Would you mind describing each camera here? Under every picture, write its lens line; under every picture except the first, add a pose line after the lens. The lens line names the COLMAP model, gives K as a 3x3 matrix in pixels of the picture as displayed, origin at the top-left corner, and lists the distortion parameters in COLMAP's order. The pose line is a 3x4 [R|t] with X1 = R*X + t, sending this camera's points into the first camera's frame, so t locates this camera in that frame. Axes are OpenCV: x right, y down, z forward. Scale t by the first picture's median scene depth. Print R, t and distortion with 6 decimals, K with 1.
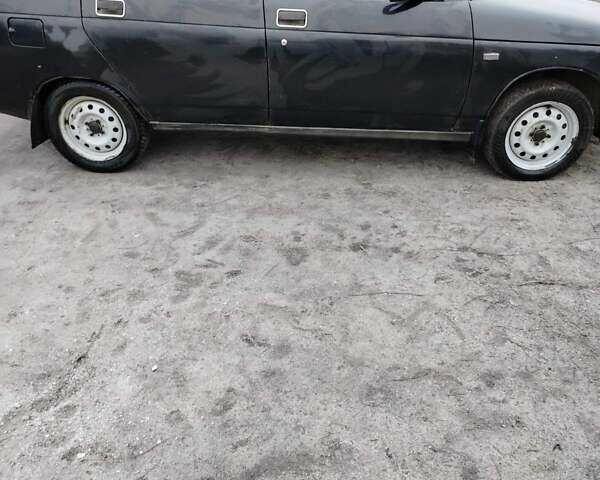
lens RADIAL K [[571.6, 0, 300.0], [0, 571.6, 240.0], [0, 0, 1]] dist [0.000950, -0.000962]
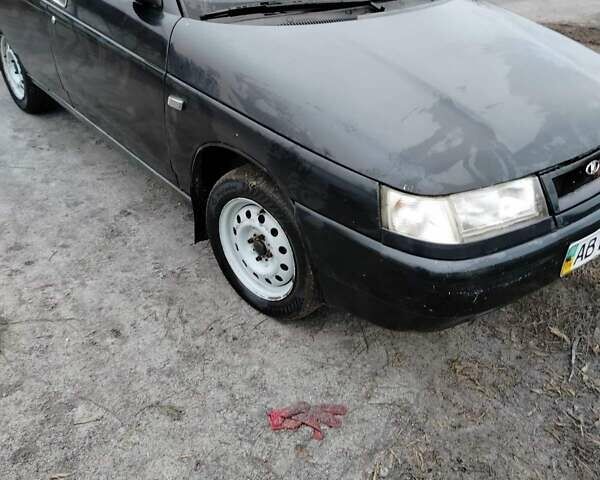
lens RADIAL K [[571.6, 0, 300.0], [0, 571.6, 240.0], [0, 0, 1]] dist [0.000950, -0.000962]
pose [[0.721250, 0.428505, -0.544227, 0.823118], [-0.413041, 0.896779, 0.158699, -0.321483], [0.556054, 0.110326, 0.823791, 0.508997]]
